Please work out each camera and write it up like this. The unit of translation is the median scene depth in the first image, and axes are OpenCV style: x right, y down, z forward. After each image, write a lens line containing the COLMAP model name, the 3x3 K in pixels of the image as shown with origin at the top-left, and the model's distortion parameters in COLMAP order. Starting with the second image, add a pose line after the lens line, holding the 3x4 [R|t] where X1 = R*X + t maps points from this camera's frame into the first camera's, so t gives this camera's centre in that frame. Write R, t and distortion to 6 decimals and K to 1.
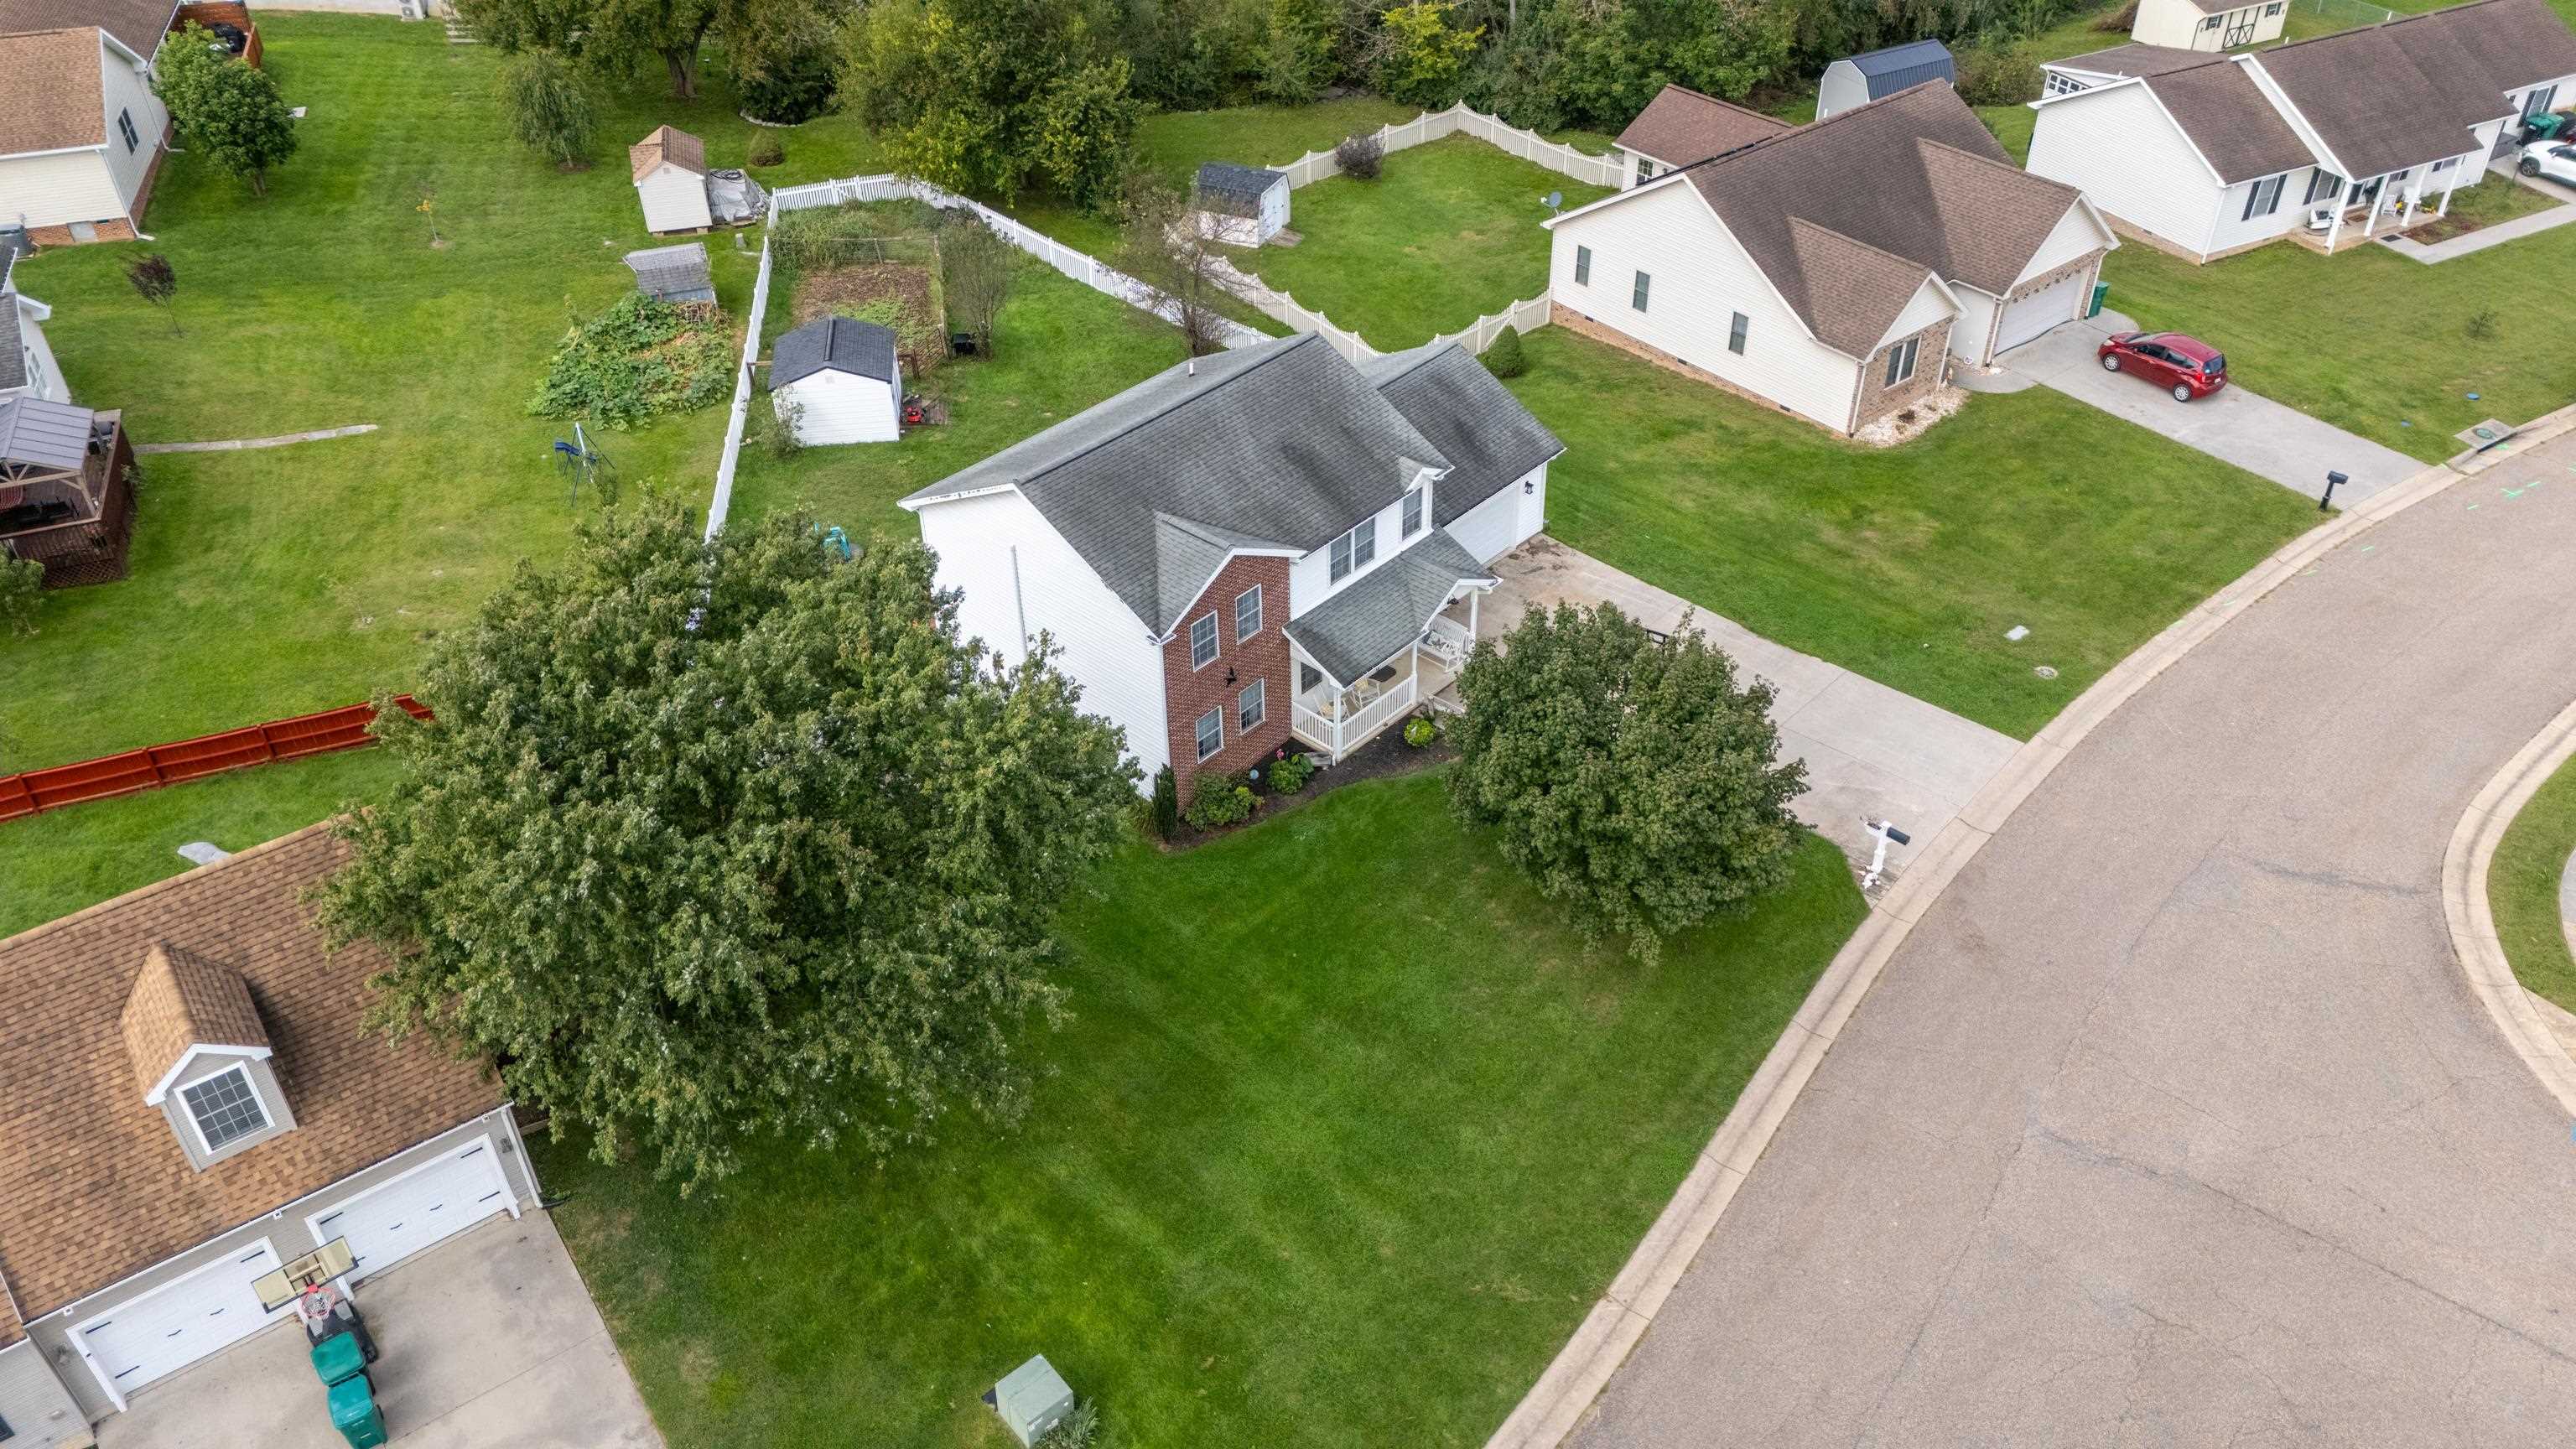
lens RADIAL K [[1890.6, 0, 1288.0], [0, 1890.6, 724.5], [0, 0, 1]] dist [0.080886, -0.082030]
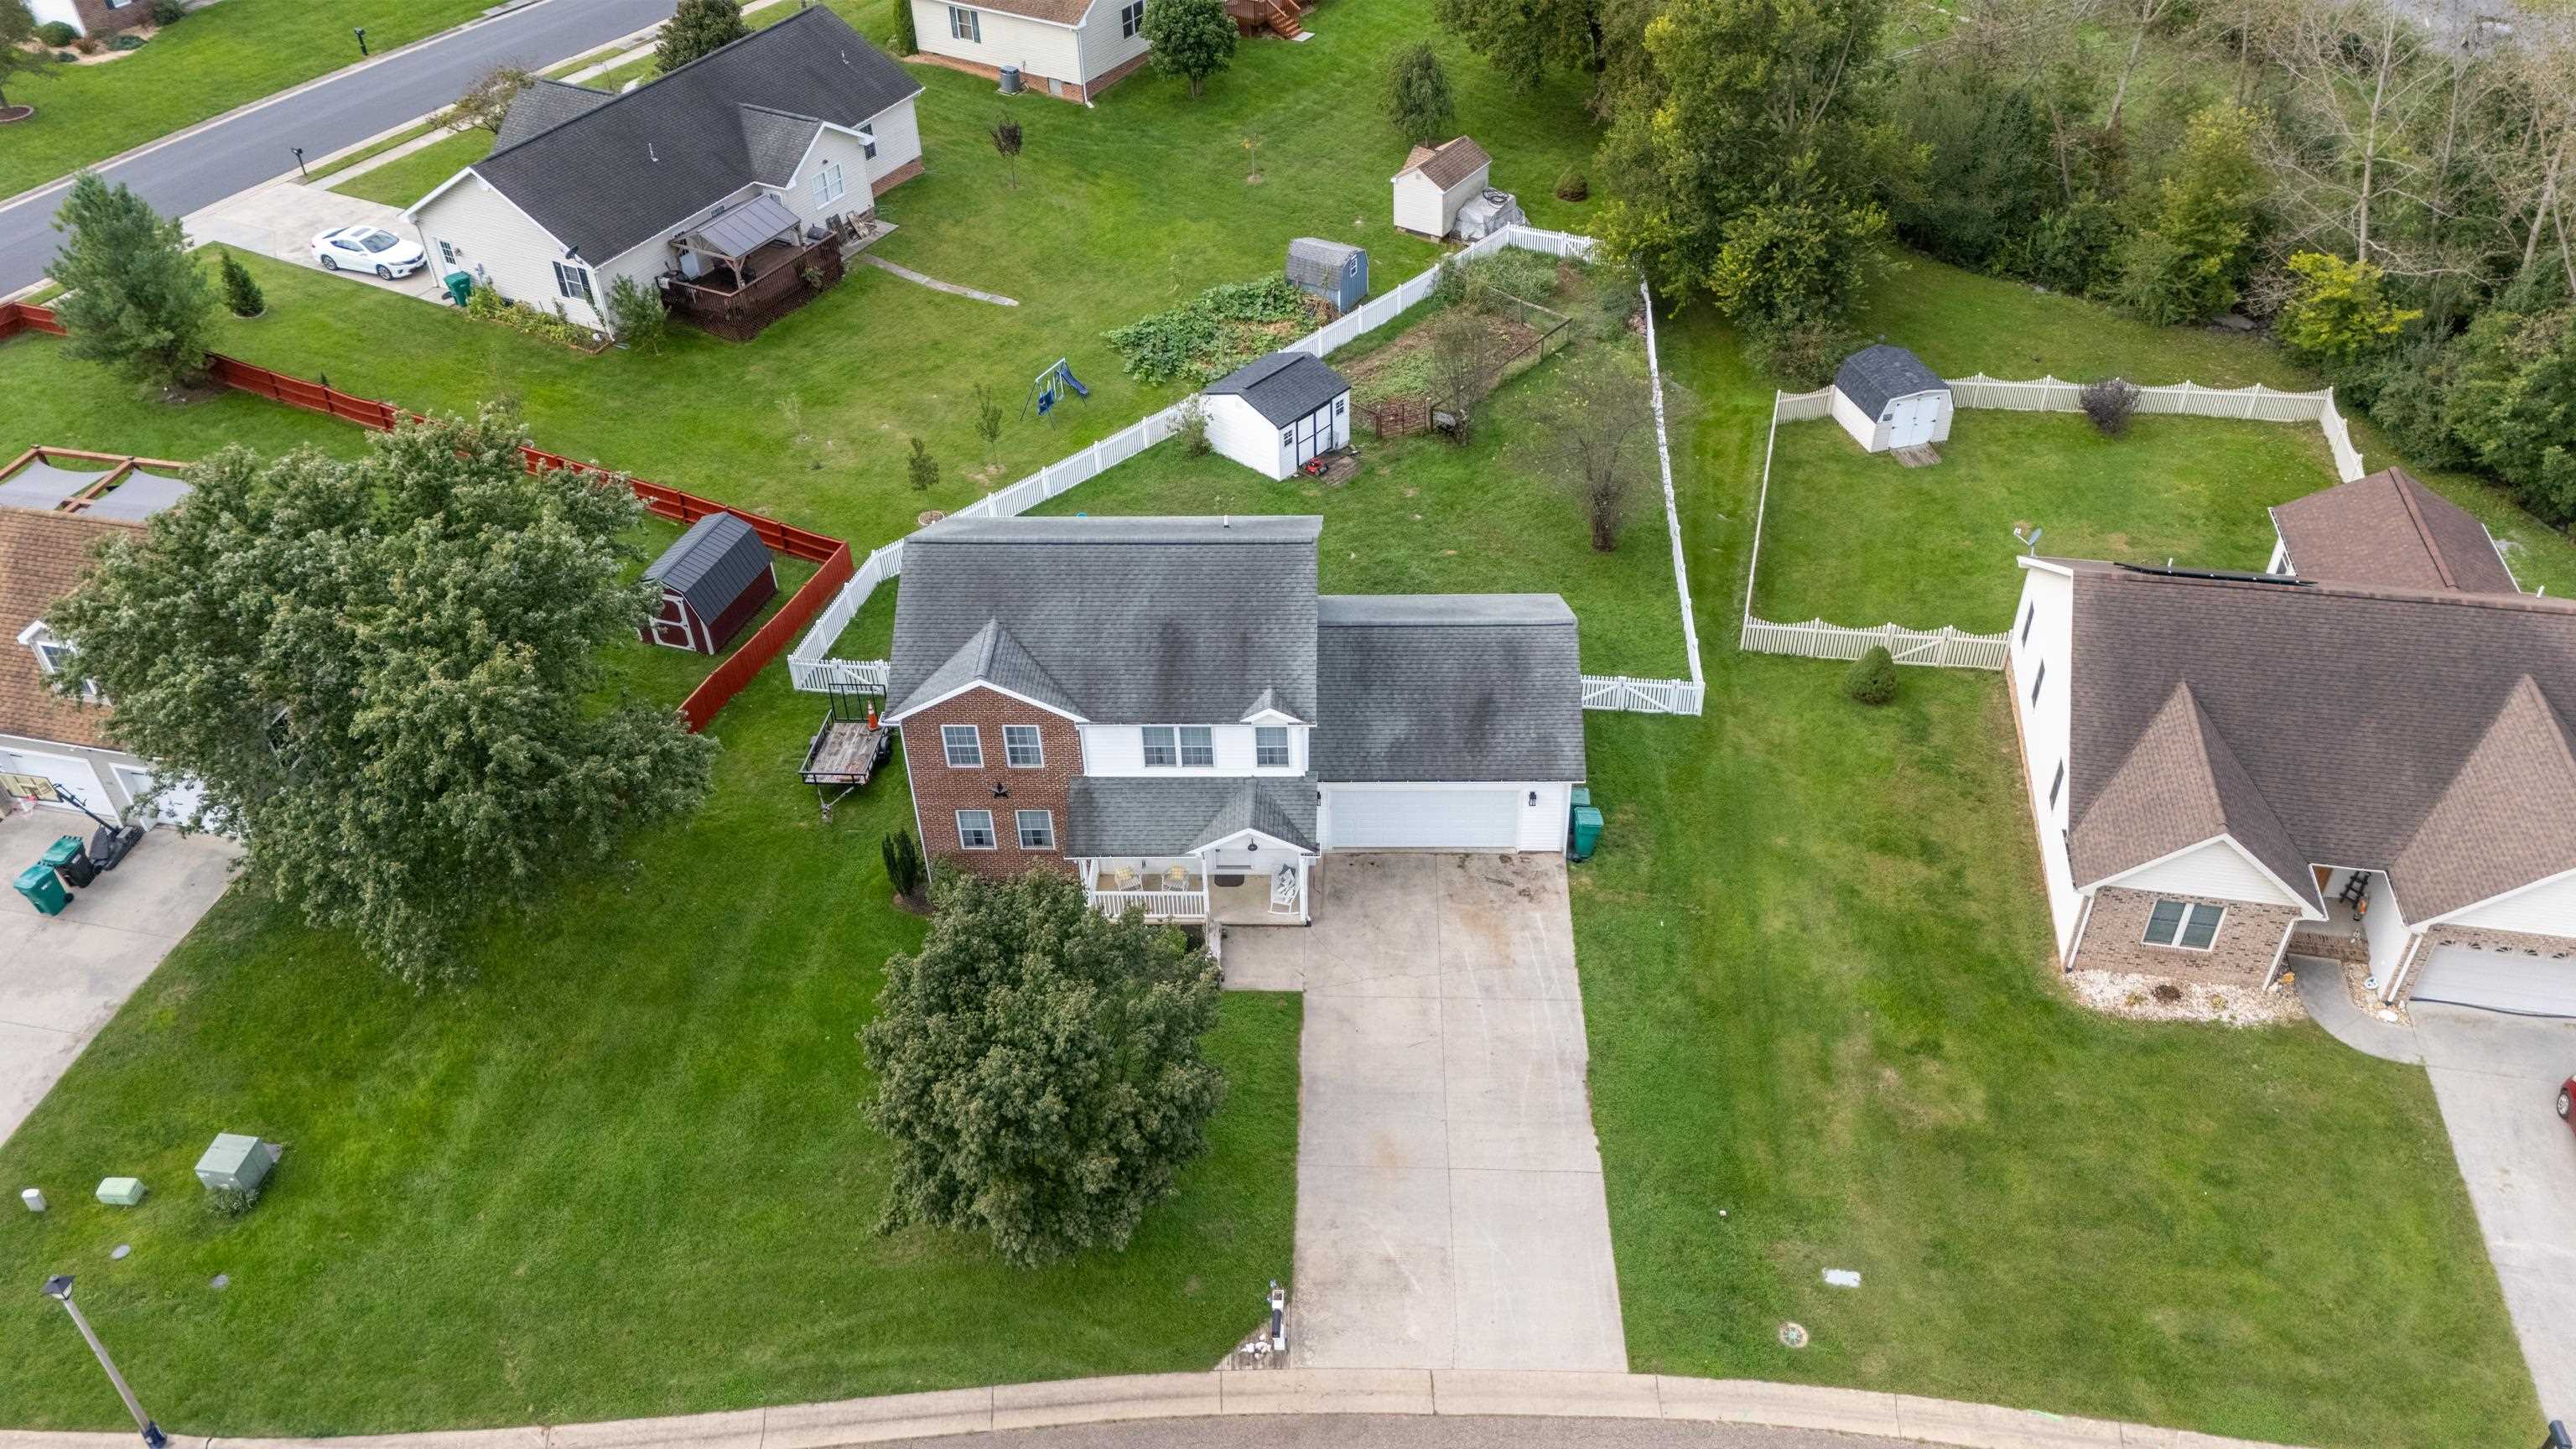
lens RADIAL K [[1890.6, 0, 1288.0], [0, 1890.6, 724.5], [0, 0, 1]] dist [0.080886, -0.082030]
pose [[0.649105, 0.472550, -0.596121, 0.641319], [-0.448141, 0.870773, 0.202296, -0.321706], [0.614681, 0.135835, 0.776992, 0.262456]]
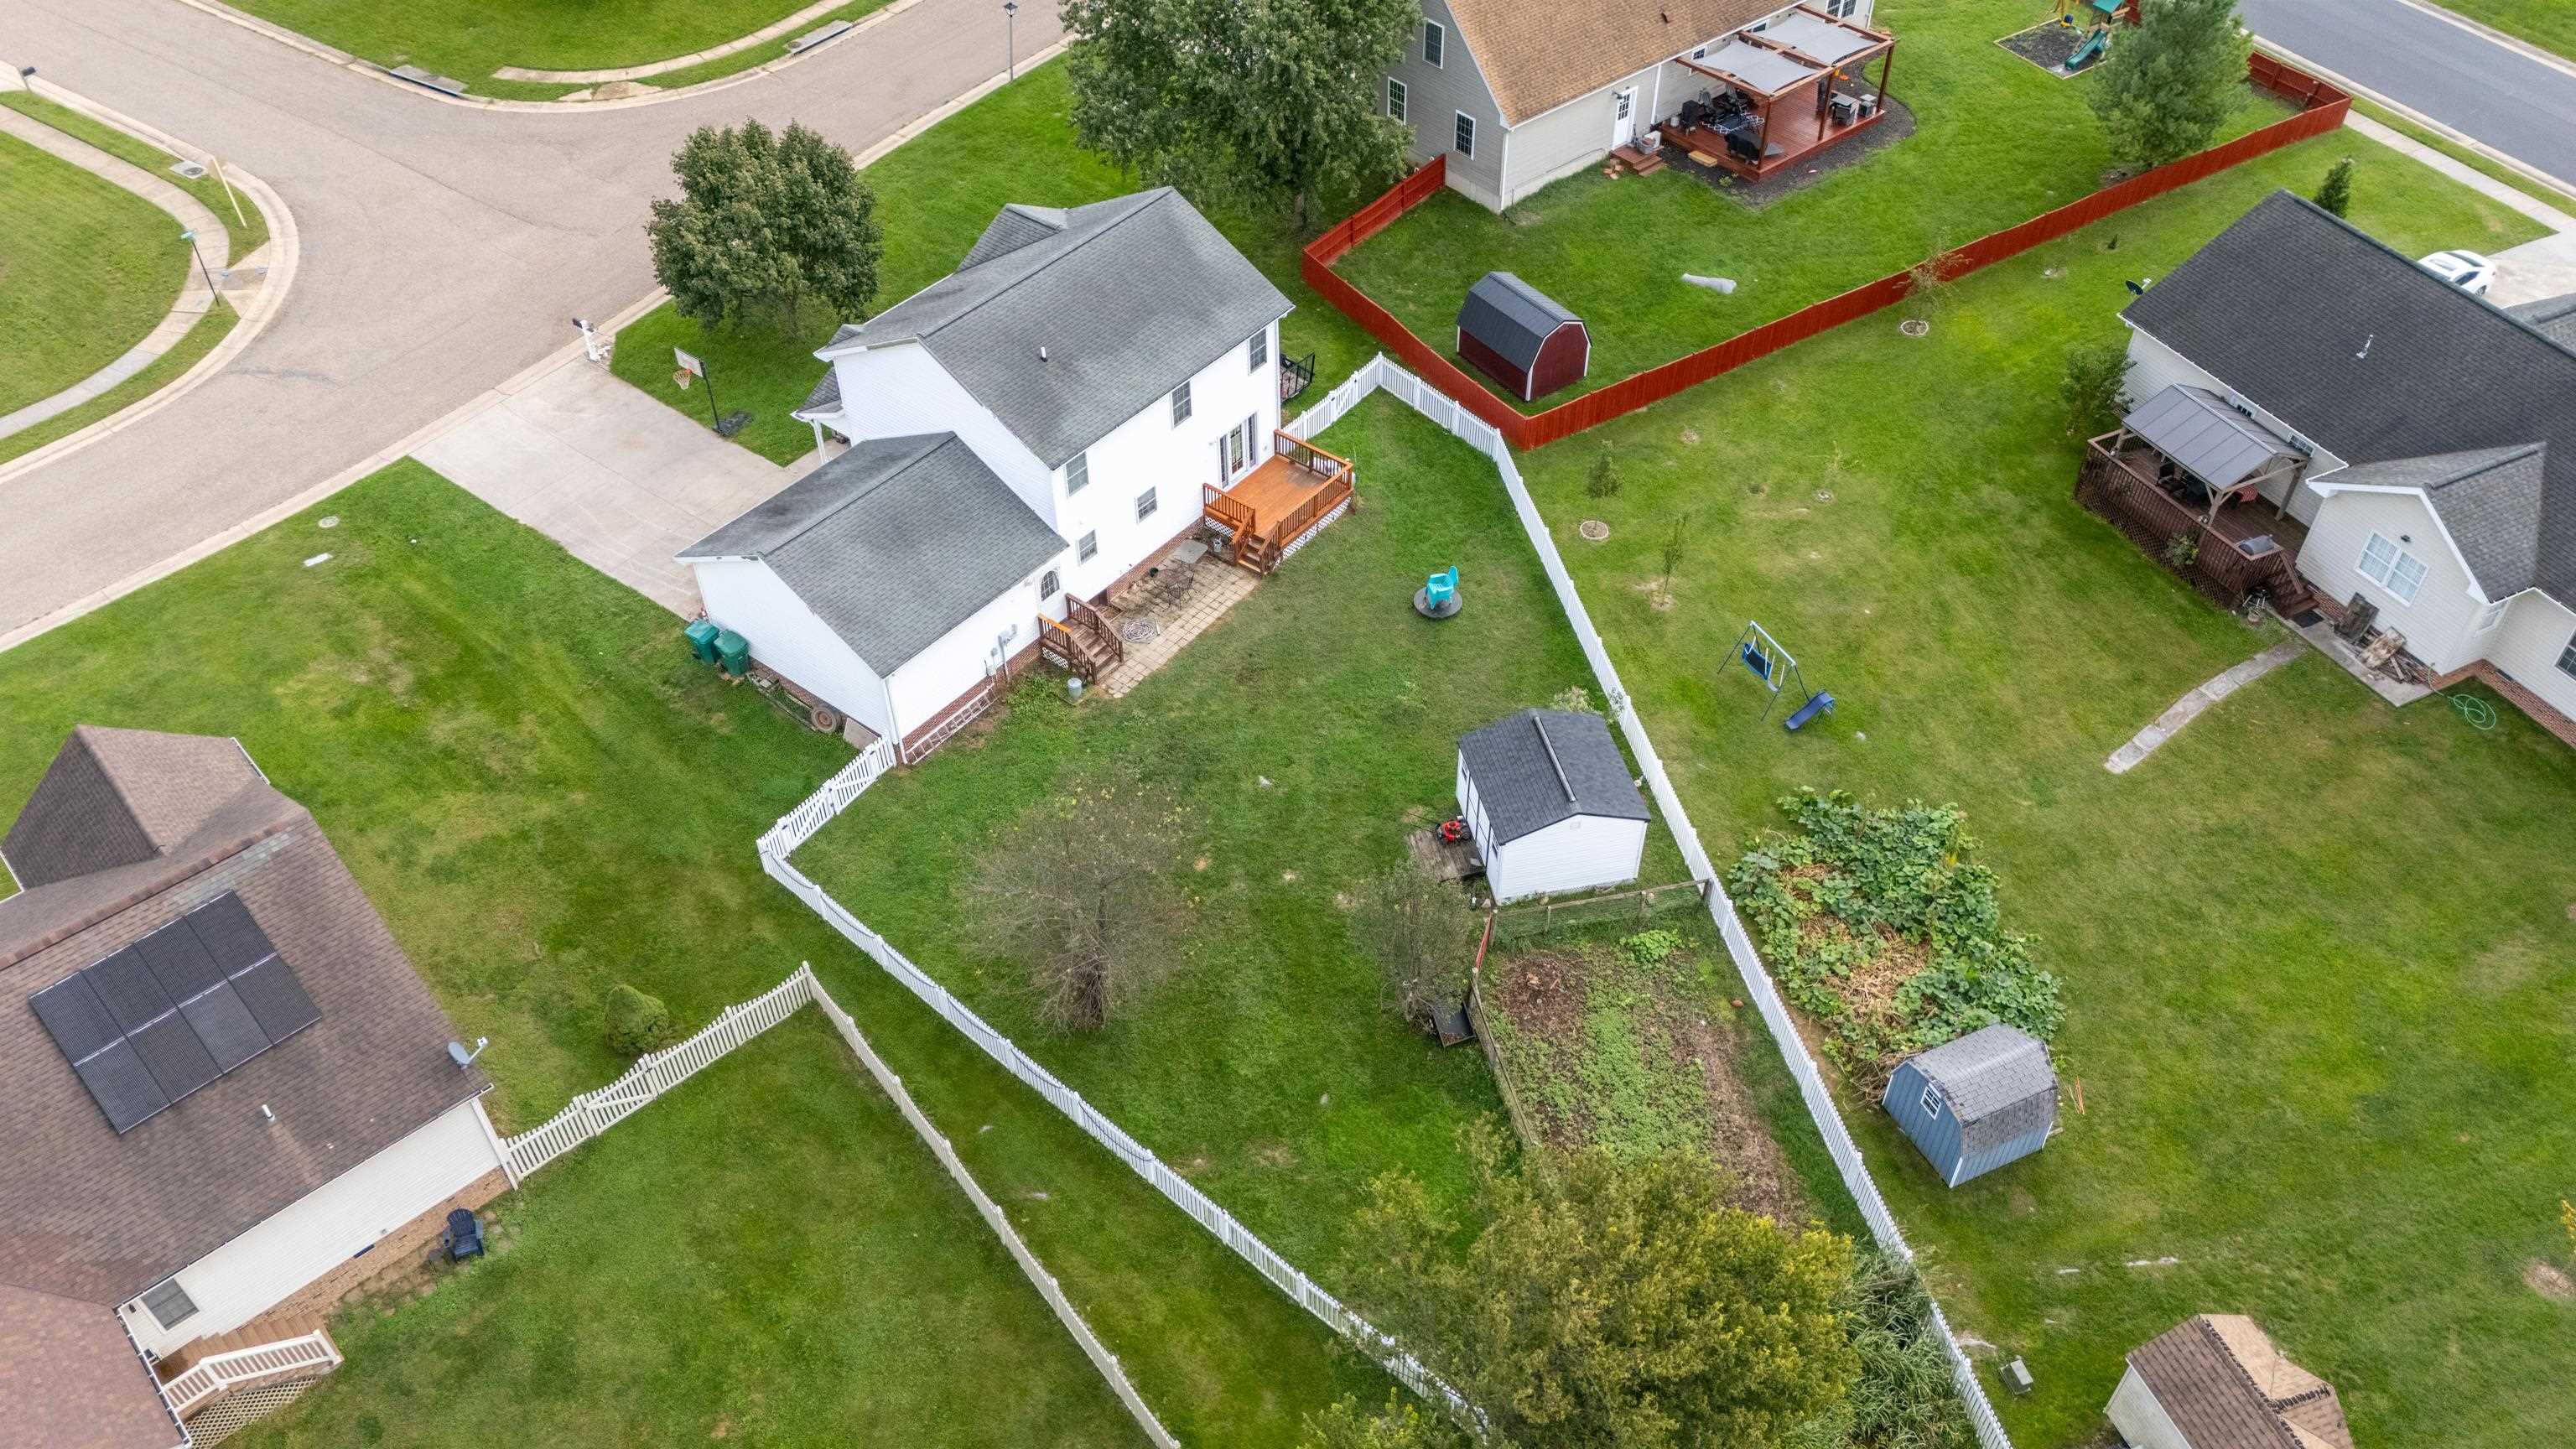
lens RADIAL K [[1888.7, 0, 1291.0], [0, 1888.7, 716.0], [0, 0, 1]] dist [0.093362, -0.097956]
pose [[-0.996895, 0.068595, -0.038669, -0.137024], [-0.027091, 0.162325, 0.986365, -1.236754], [0.073937, 0.984350, -0.159962, 1.421958]]
